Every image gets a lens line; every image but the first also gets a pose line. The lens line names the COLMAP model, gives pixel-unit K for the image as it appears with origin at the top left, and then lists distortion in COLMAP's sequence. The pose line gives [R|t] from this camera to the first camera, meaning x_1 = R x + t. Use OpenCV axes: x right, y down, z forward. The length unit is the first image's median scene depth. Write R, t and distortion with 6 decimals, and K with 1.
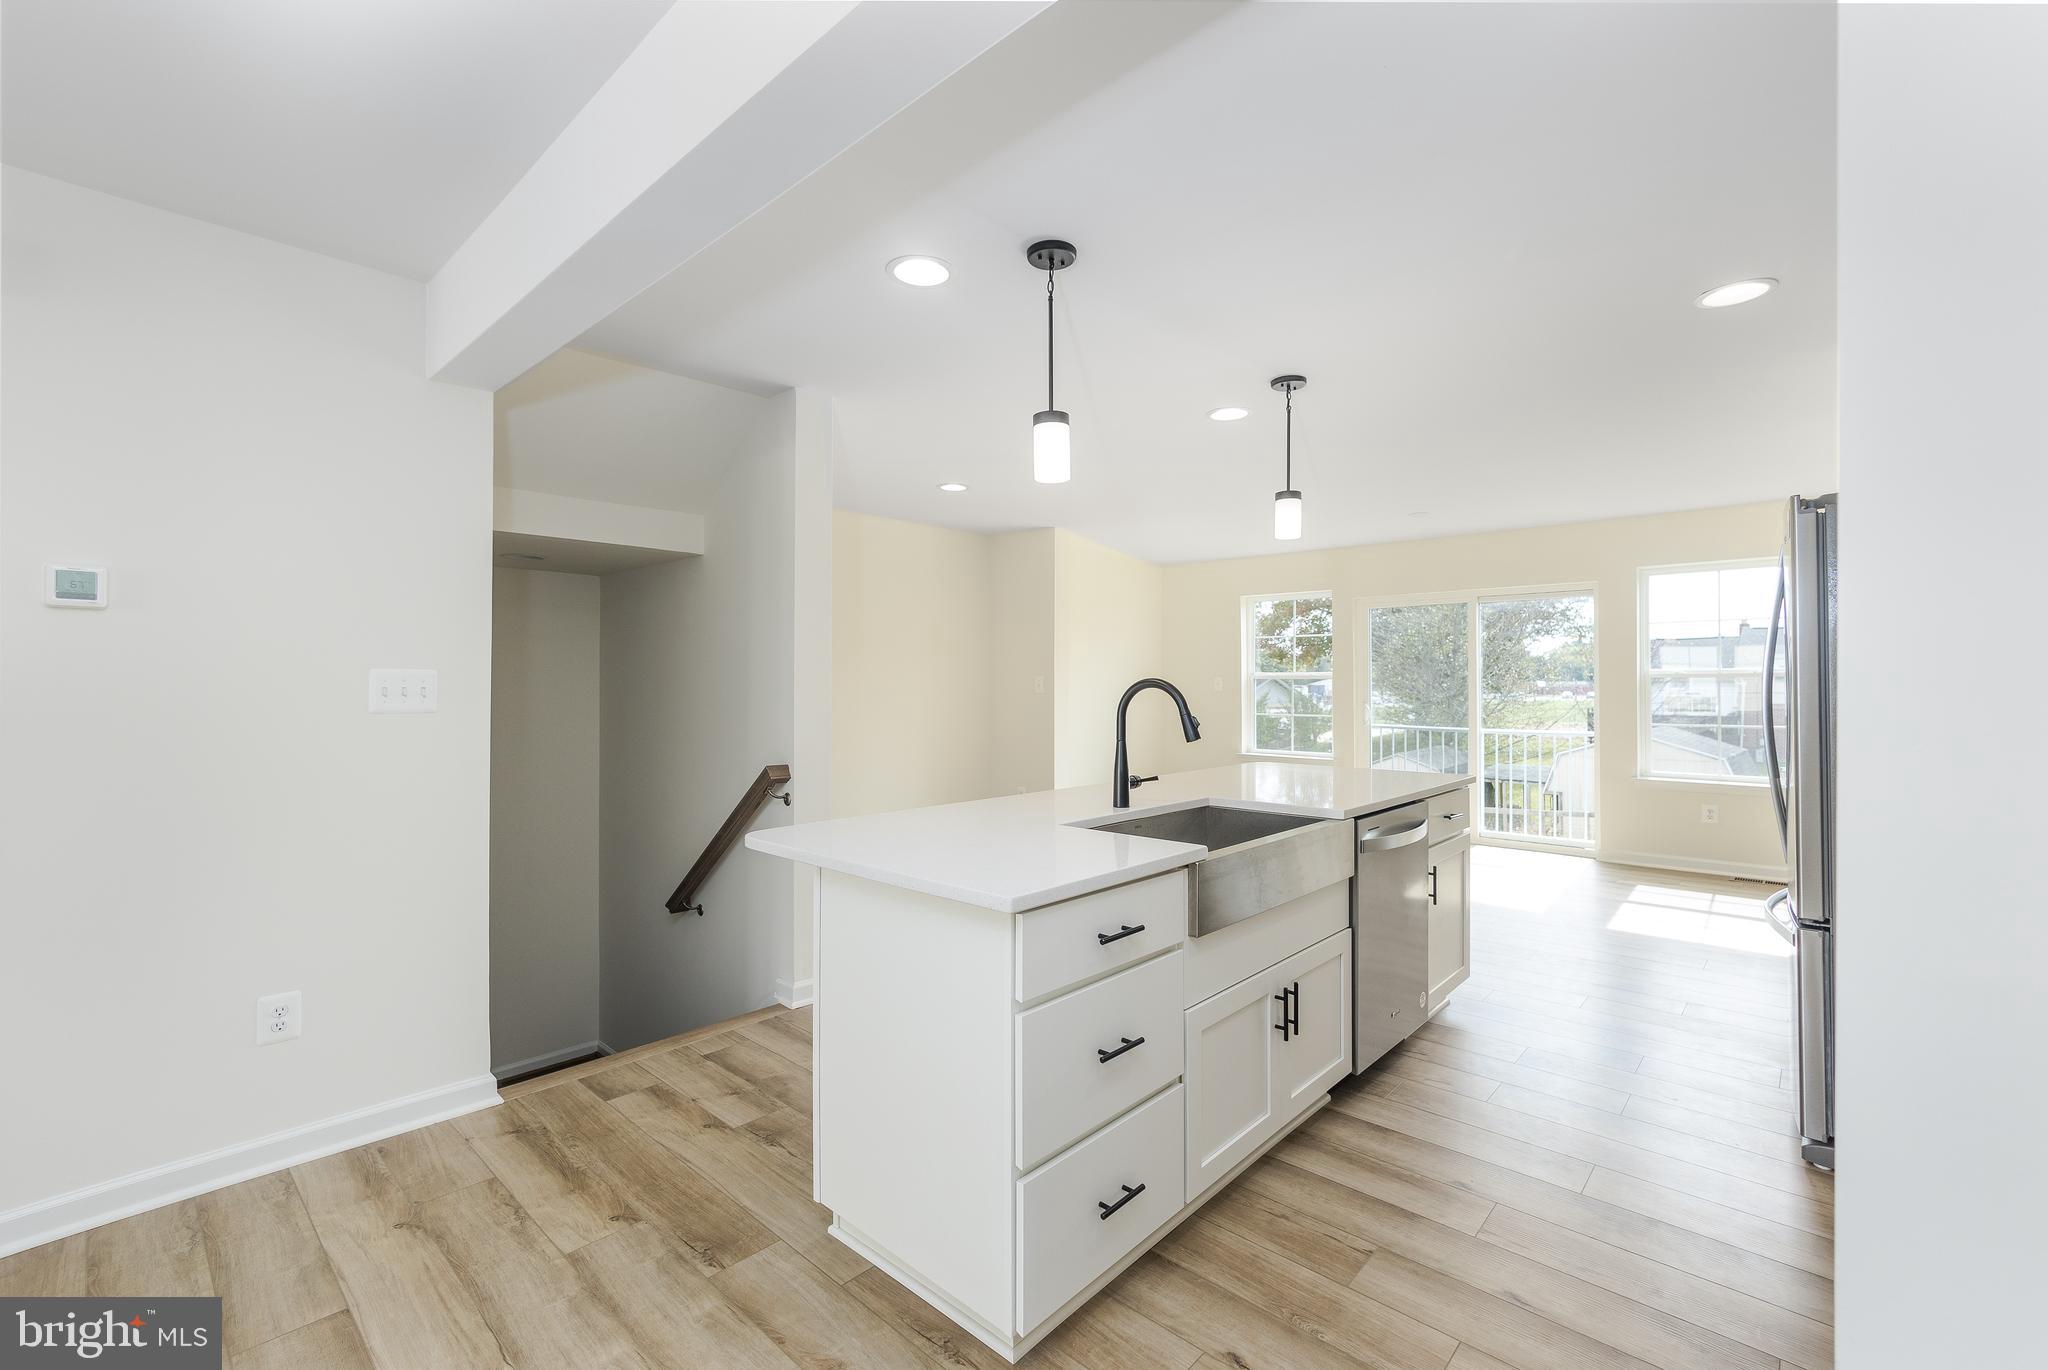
lens RADIAL K [[871.0, 0, 1028.9], [0, 871.0, 683.6], [0, 0, 1]] dist [-0.017016, 0.000193]
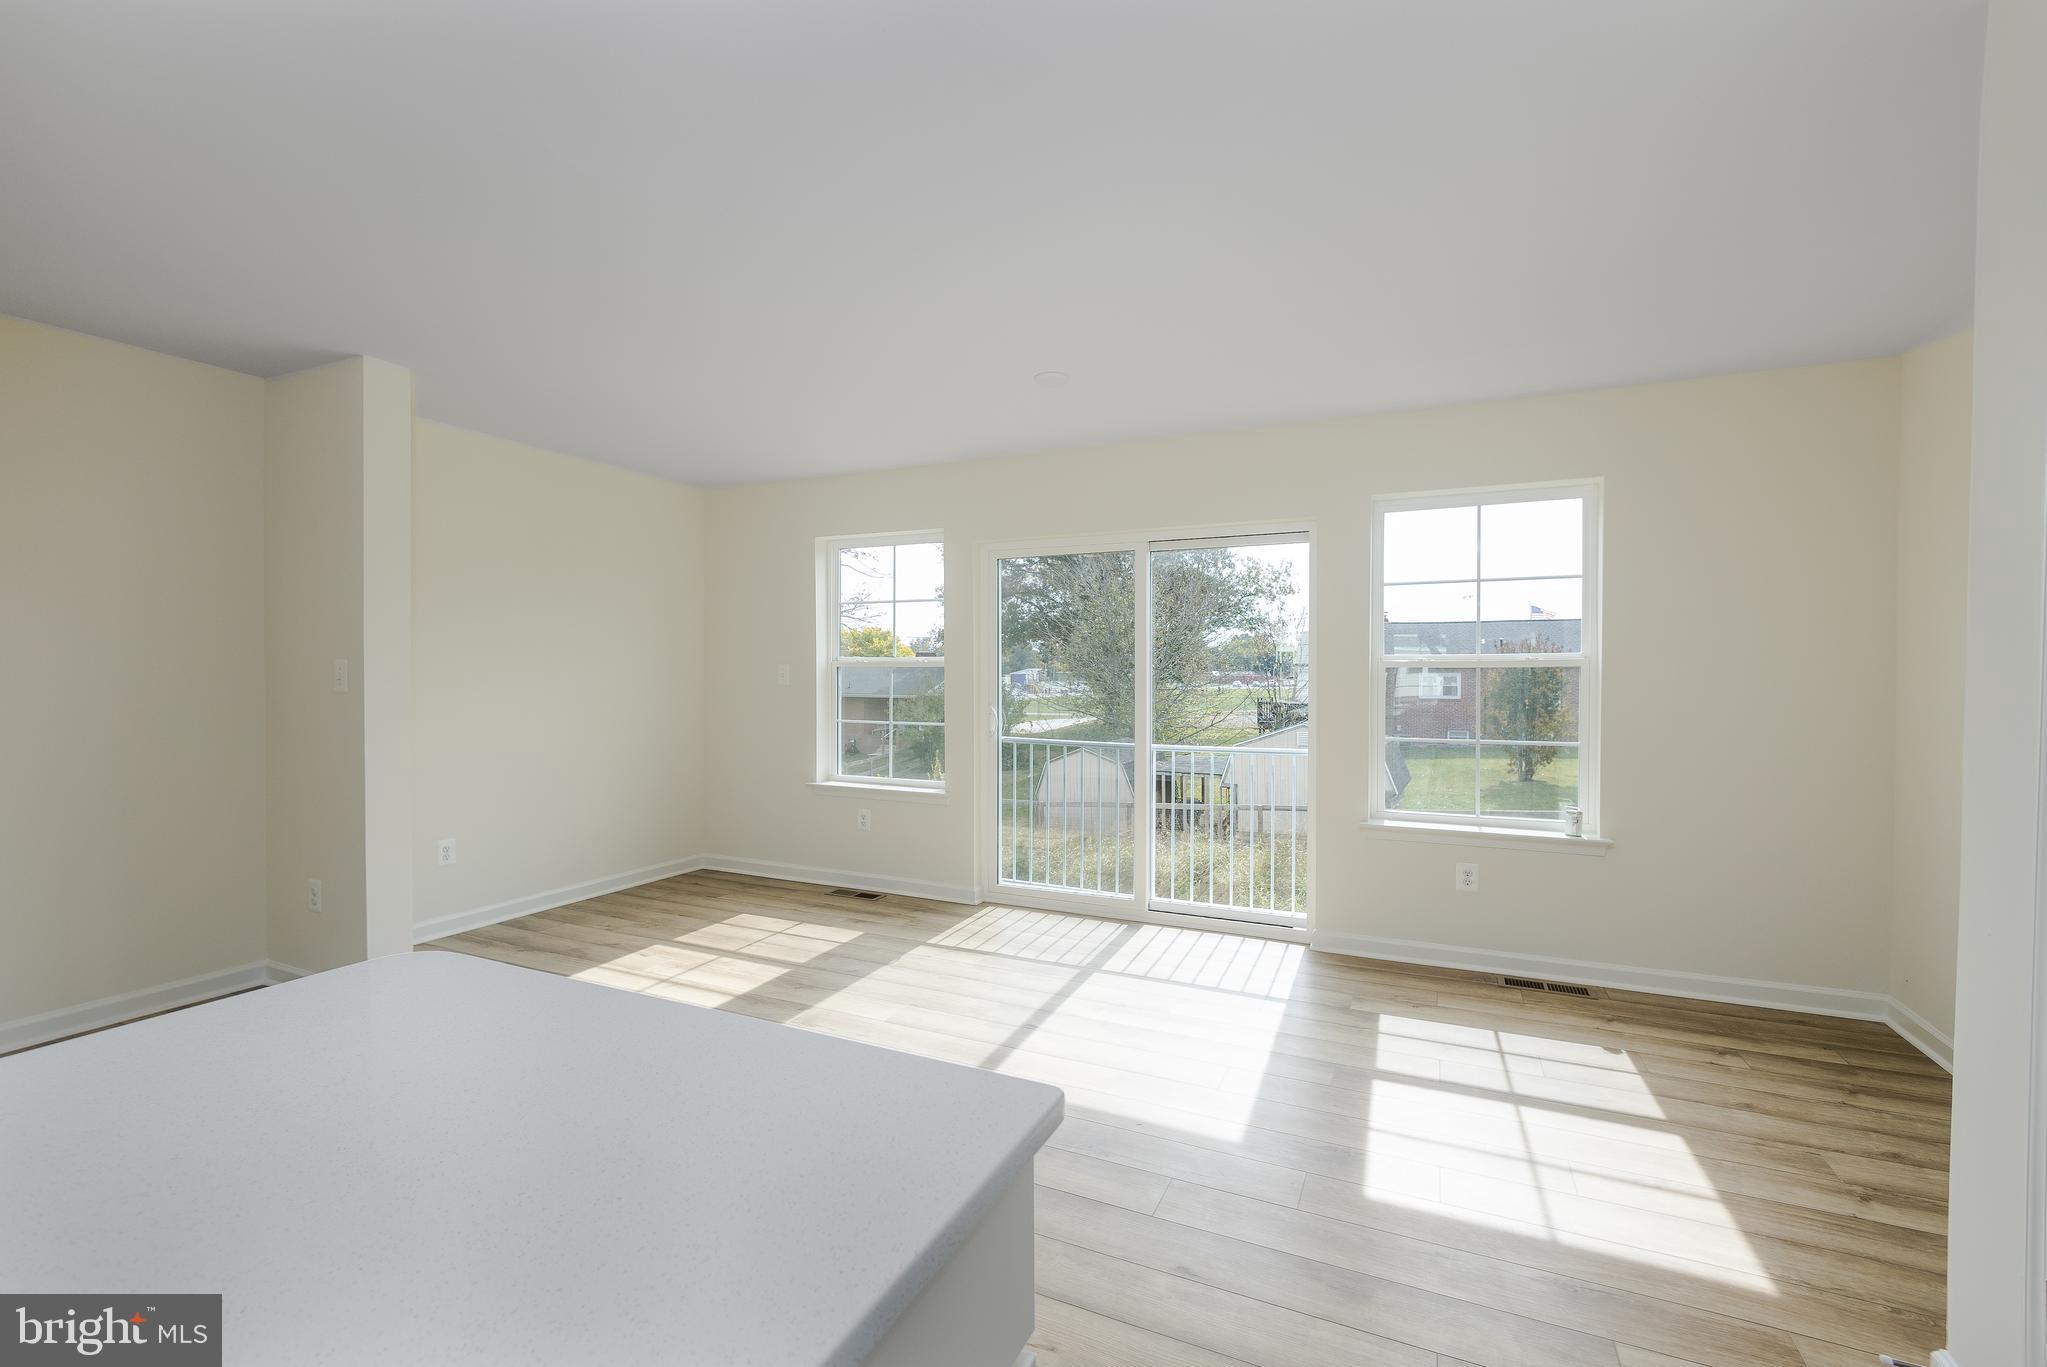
lens RADIAL K [[880.6, 0, 1022.3], [0, 880.6, 677.3], [0, 0, 1]] dist [0.001487, 0.000057]
pose [[0.949617, 0.001983, 0.313407, 0.071756], [-0.003943, 0.999976, 0.005619, -0.000742], [-0.313389, -0.006572, 0.949602, 0.130138]]
